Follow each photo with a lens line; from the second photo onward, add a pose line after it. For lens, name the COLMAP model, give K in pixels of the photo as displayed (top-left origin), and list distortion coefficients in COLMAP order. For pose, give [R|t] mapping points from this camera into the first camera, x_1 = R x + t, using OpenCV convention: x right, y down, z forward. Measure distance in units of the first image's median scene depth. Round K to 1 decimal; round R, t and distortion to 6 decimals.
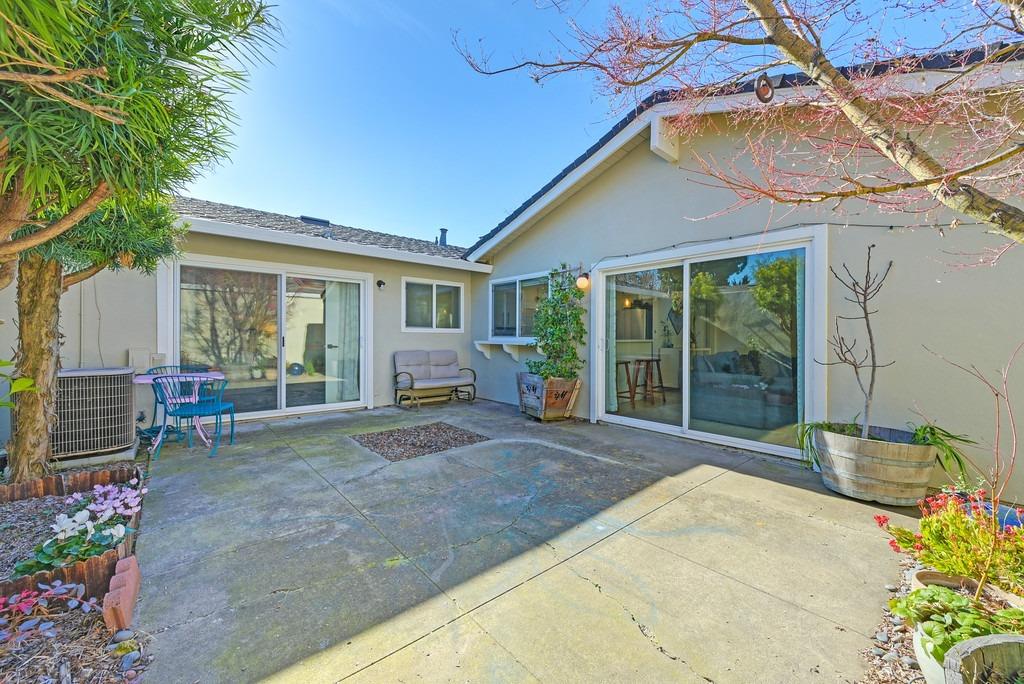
lens RADIAL K [[405.1, 0, 515.5], [0, 405.1, 330.9], [0, 0, 1]] dist [0.001392, -0.000133]
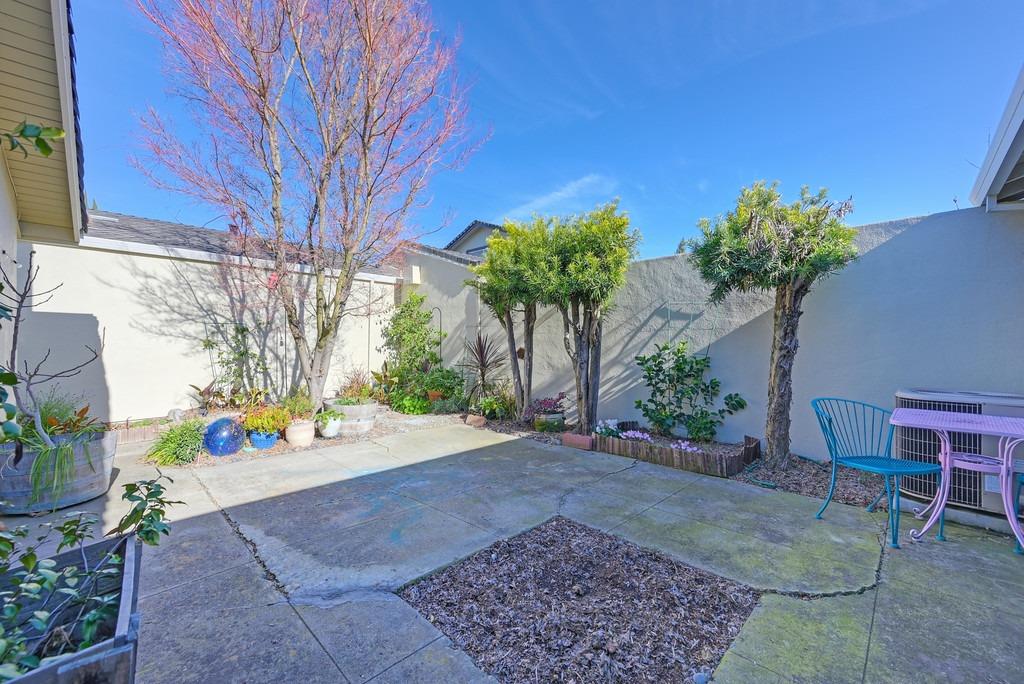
lens RADIAL K [[405.1, 0, 503.8], [0, 405.1, 336.5], [0, 0, 1]] dist [0.001392, -0.000133]
pose [[-0.998865, -0.002759, -0.047557, -0.178735], [-0.001153, 0.999429, -0.033759, 0.018804], [0.047623, -0.033666, -0.998298, 1.912857]]
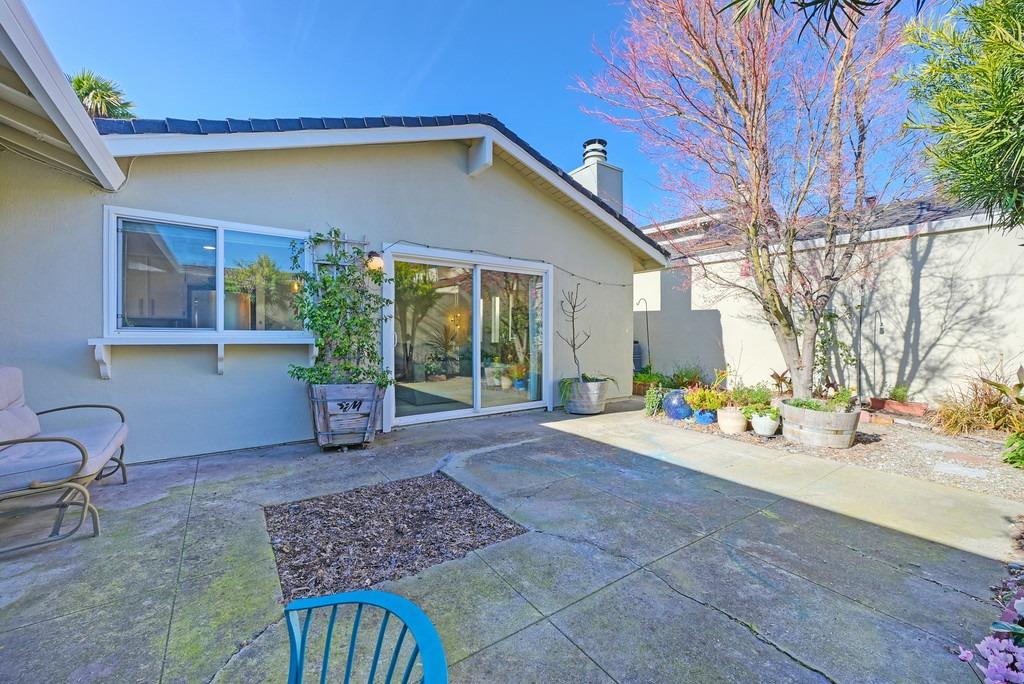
lens RADIAL K [[405.1, 0, 519.0], [0, 405.1, 341.5], [0, 0, 1]] dist [0.001392, -0.000133]
pose [[0.092690, -0.027402, 0.995318, -1.007243], [-0.019867, 0.999371, 0.029364, 0.010172], [-0.995497, -0.022496, 0.092087, 1.049970]]
